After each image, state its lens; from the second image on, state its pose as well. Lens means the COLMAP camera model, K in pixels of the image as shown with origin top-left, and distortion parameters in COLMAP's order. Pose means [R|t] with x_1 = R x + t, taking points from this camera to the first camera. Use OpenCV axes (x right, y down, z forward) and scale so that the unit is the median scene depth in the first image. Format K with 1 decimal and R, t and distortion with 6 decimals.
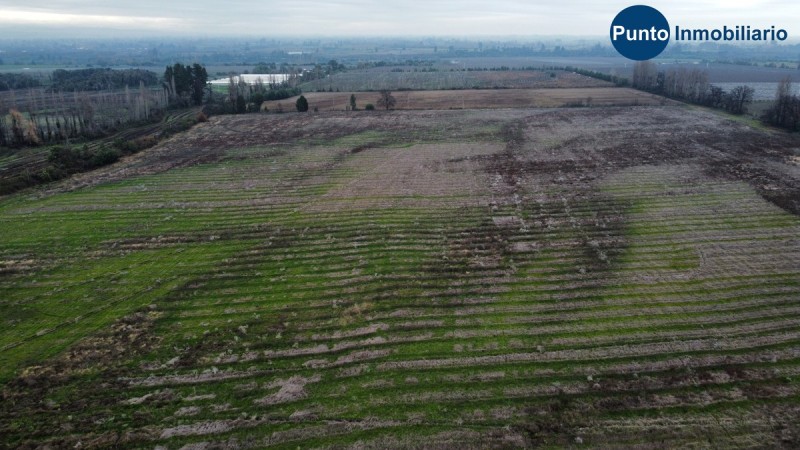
lens RADIAL K [[610.6, 0, 399.4], [0, 610.6, 227.3], [0, 0, 1]] dist [-0.006139, 0.001514]
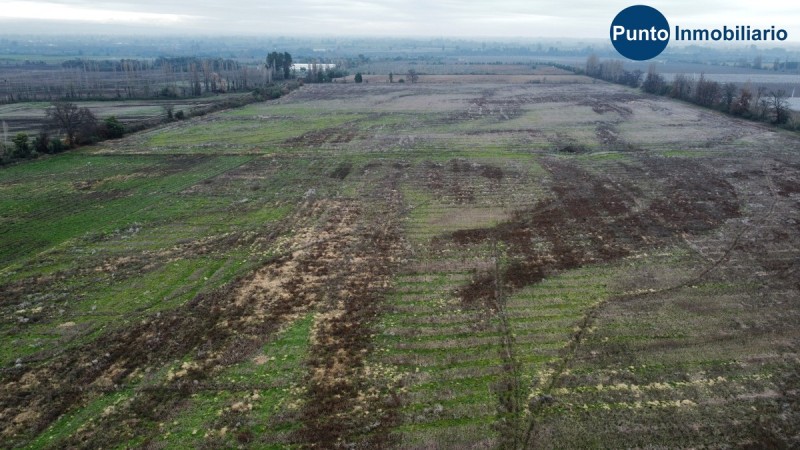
lens RADIAL K [[613.1, 0, 401.8], [0, 613.1, 224.7], [0, 0, 1]] dist [-0.006904, 0.005559]
pose [[0.999890, 0.014315, -0.003782, -0.025680], [-0.014336, 0.999881, -0.005627, 0.125909], [0.003701, 0.005681, 0.999977, -0.395121]]
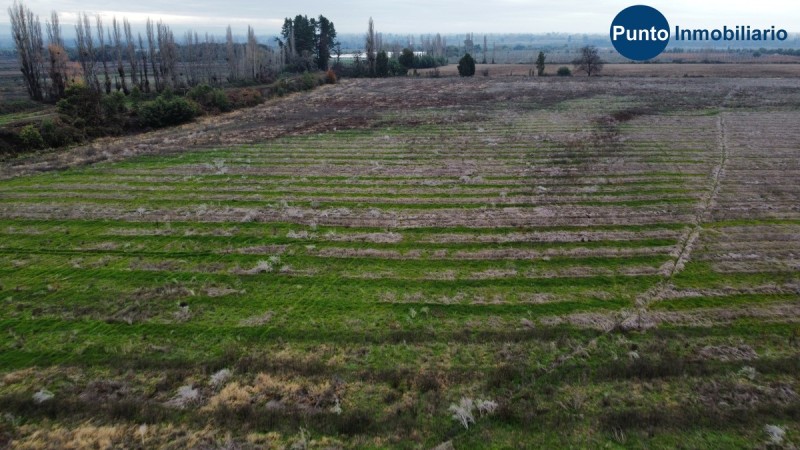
lens RADIAL K [[608.7, 0, 396.9], [0, 608.7, 225.2], [0, 0, 1]] dist [-0.000726, -0.002270]
pose [[0.984289, 0.051823, -0.168791, -0.076499], [-0.052338, 0.998628, 0.001399, -0.010782], [0.168632, 0.007457, 0.985651, 0.205671]]
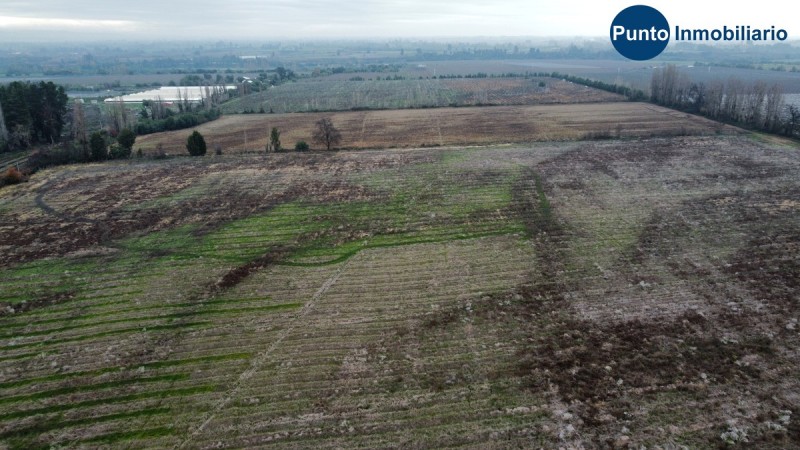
lens RADIAL K [[610.6, 0, 399.0], [0, 610.6, 226.0], [0, 0, 1]] dist [-0.006139, 0.001514]
pose [[0.998686, -0.019974, 0.047185, 0.017128], [0.020188, 0.999788, -0.004066, -0.073831], [-0.047094, 0.005013, 0.998878, 0.232890]]
